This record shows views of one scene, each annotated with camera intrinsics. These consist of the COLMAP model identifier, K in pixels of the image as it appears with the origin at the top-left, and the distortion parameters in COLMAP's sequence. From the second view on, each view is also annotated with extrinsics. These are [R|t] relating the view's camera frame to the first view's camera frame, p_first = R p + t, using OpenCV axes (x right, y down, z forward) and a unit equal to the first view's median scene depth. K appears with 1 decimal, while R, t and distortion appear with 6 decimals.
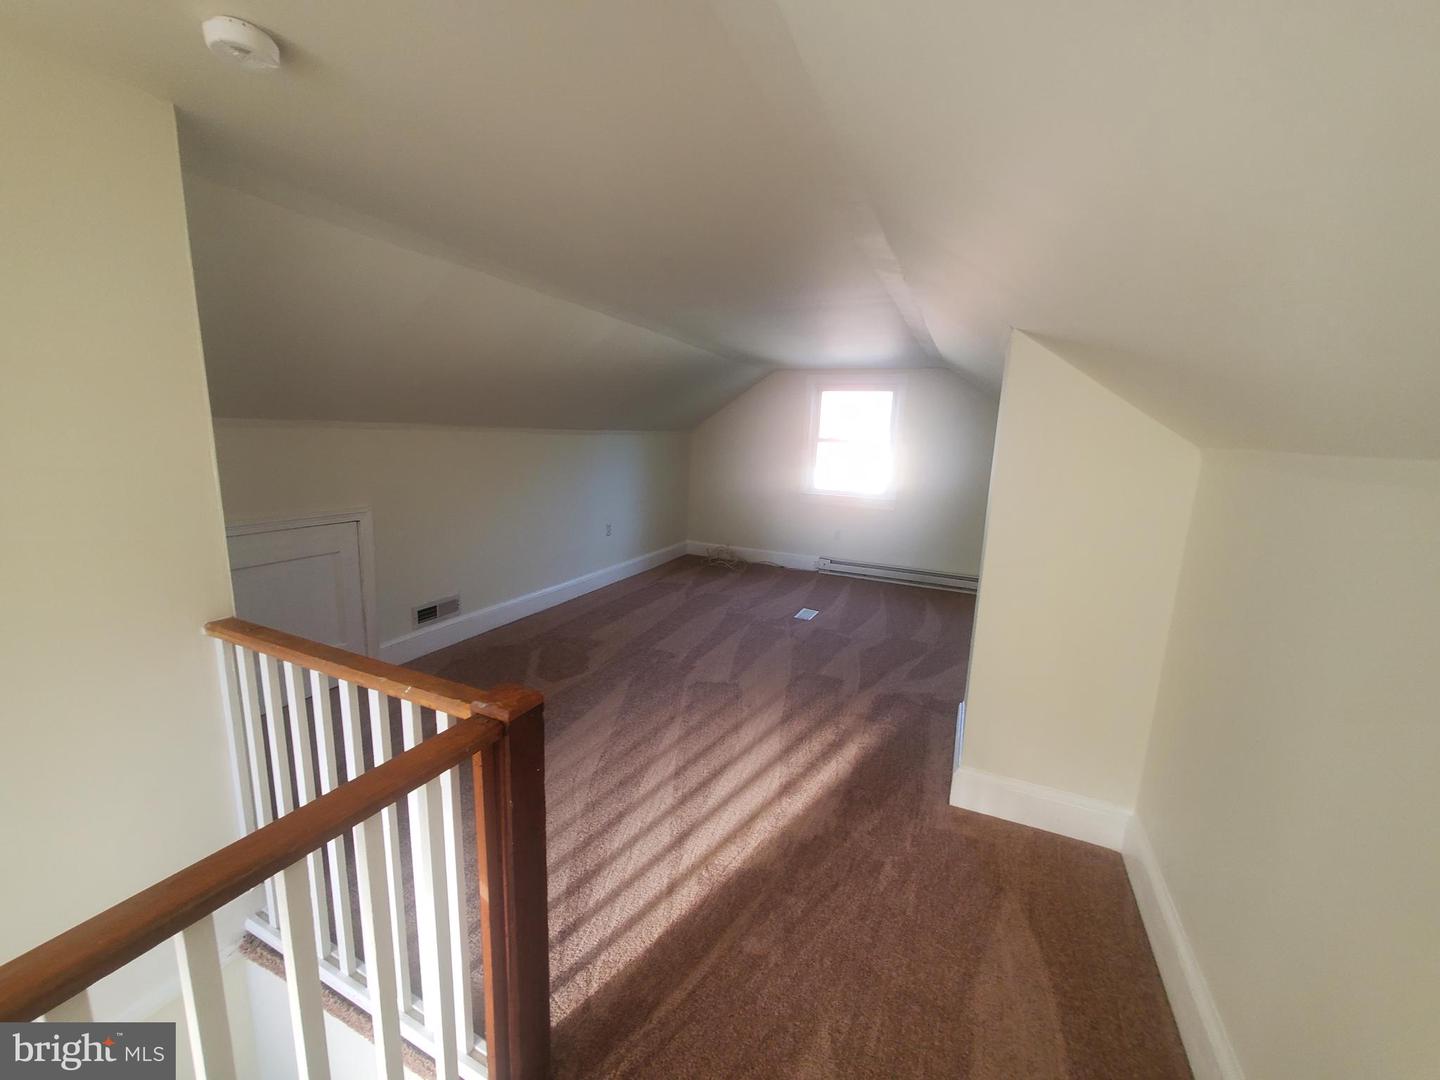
lens RADIAL K [[570.3, 0, 713.0], [0, 570.3, 536.5], [0, 0, 1]] dist [0.001128, -0.000671]
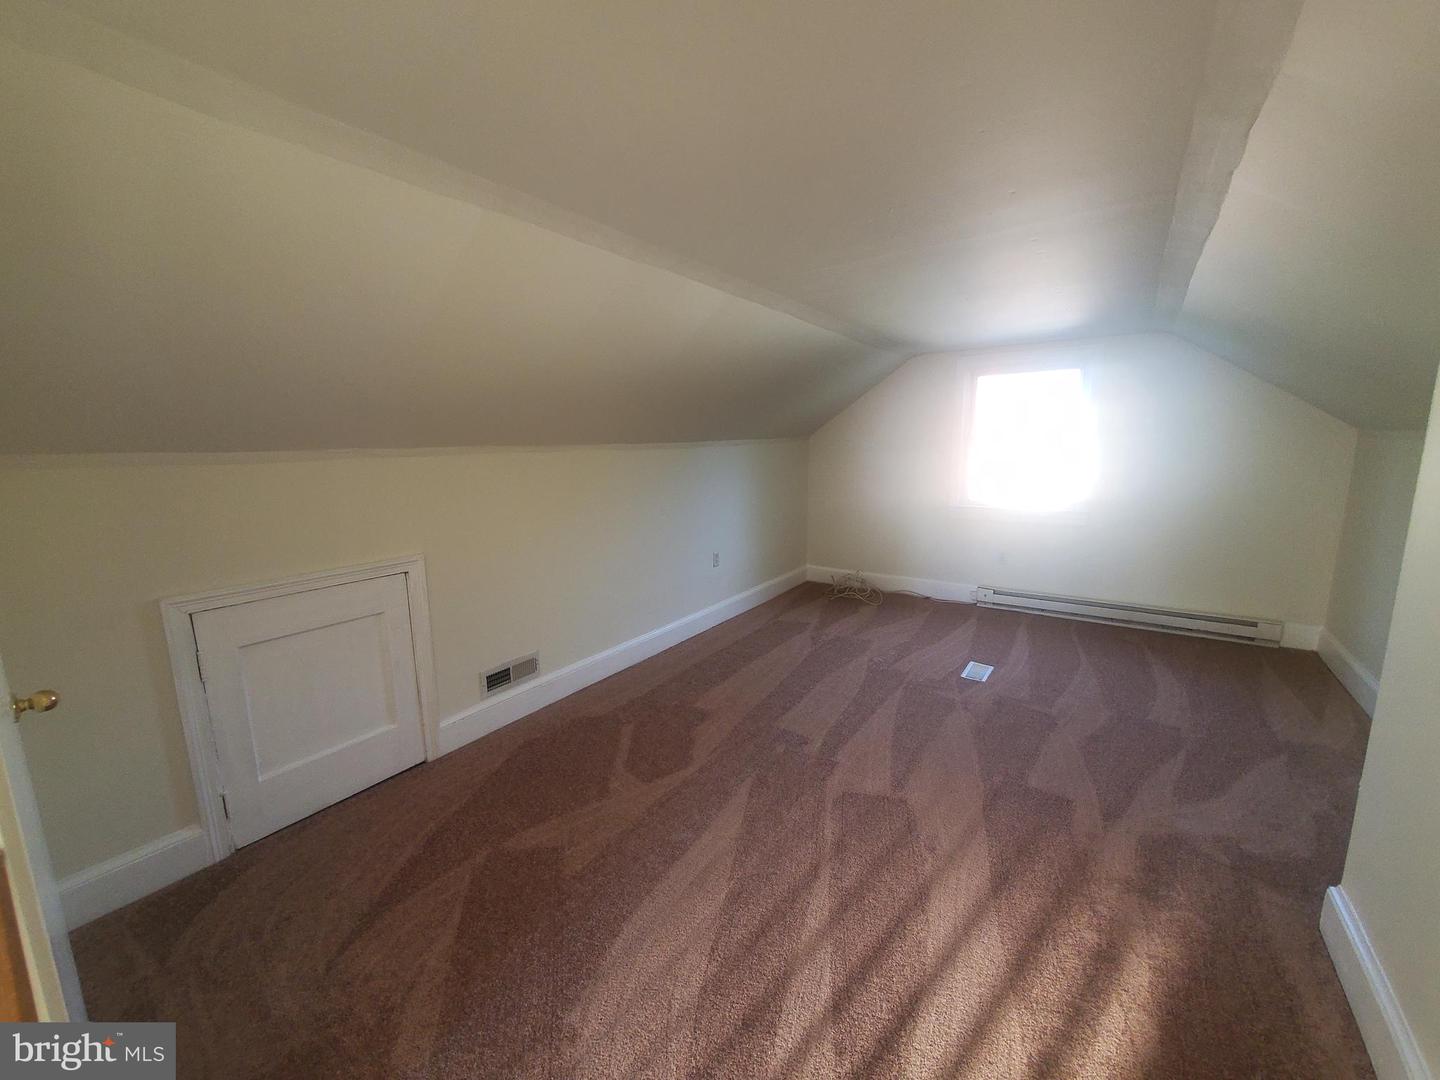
lens RADIAL K [[570.3, 0, 713.0], [0, 570.3, 536.5], [0, 0, 1]] dist [0.001128, -0.000671]
pose [[0.982432, -0.023365, -0.185152, -0.046475], [0.021138, 0.999679, -0.013991, -0.050416], [0.185419, 0.009832, 0.982610, 0.261399]]
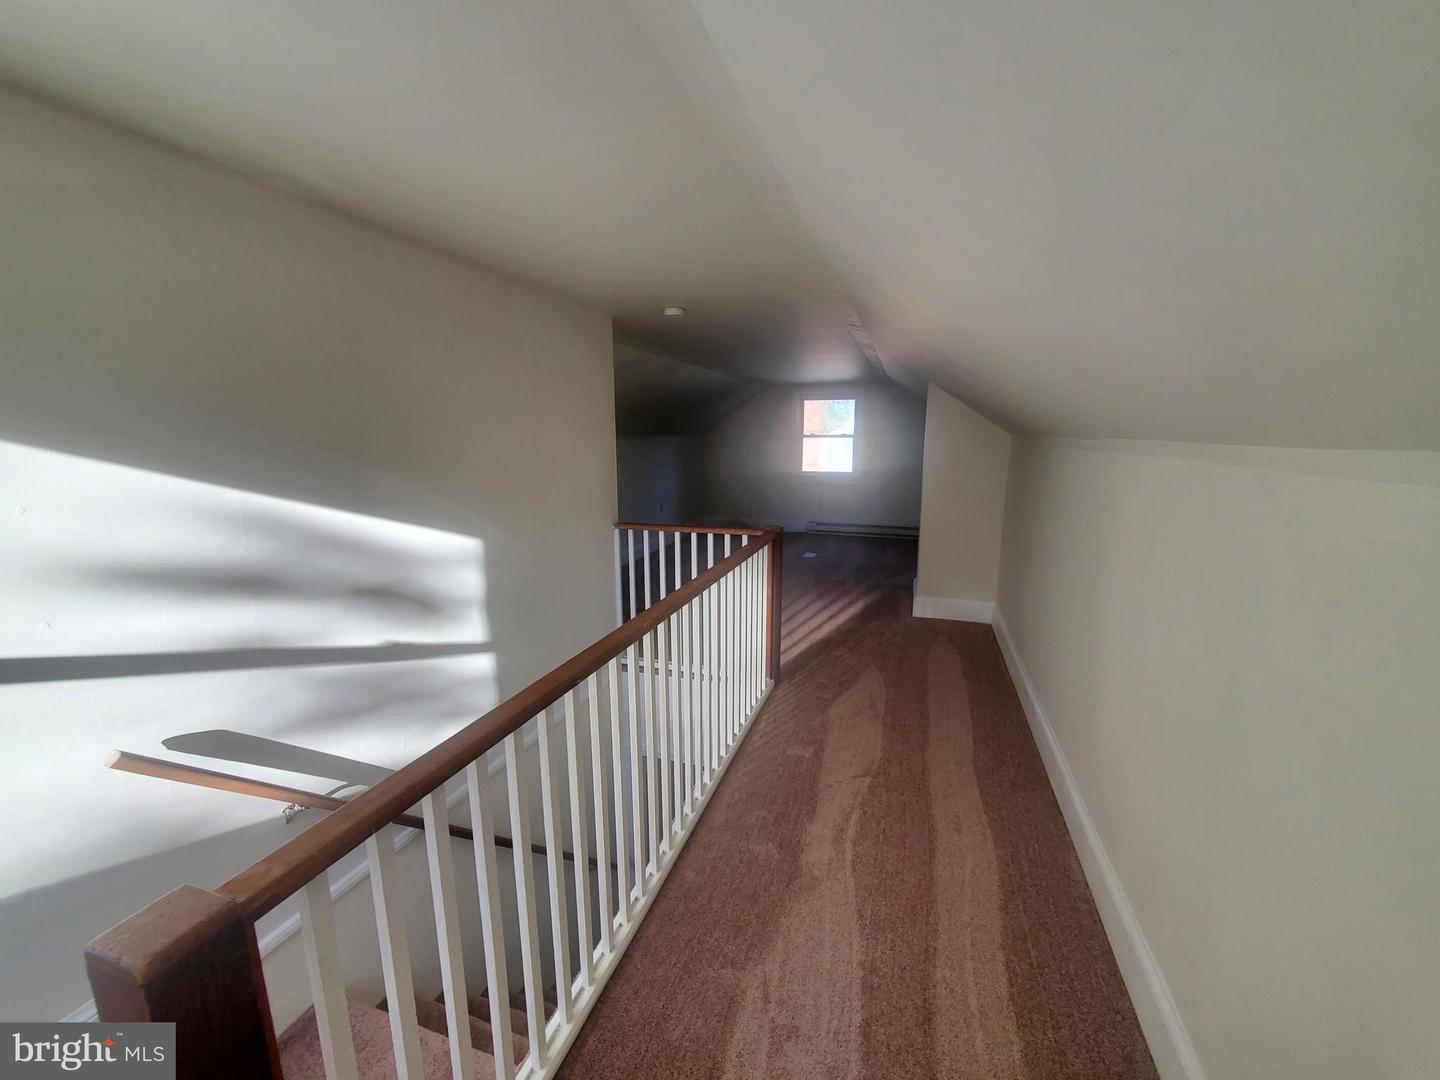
lens RADIAL K [[585.7, 0, 719.7], [0, 585.7, 538.5], [0, 0, 1]] dist [-0.000679, -0.000299]
pose [[0.992368, -0.058381, 0.108616, -0.297625], [0.058021, 0.998294, 0.006477, 0.092553], [-0.108808, -0.000126, 0.994063, -0.621369]]
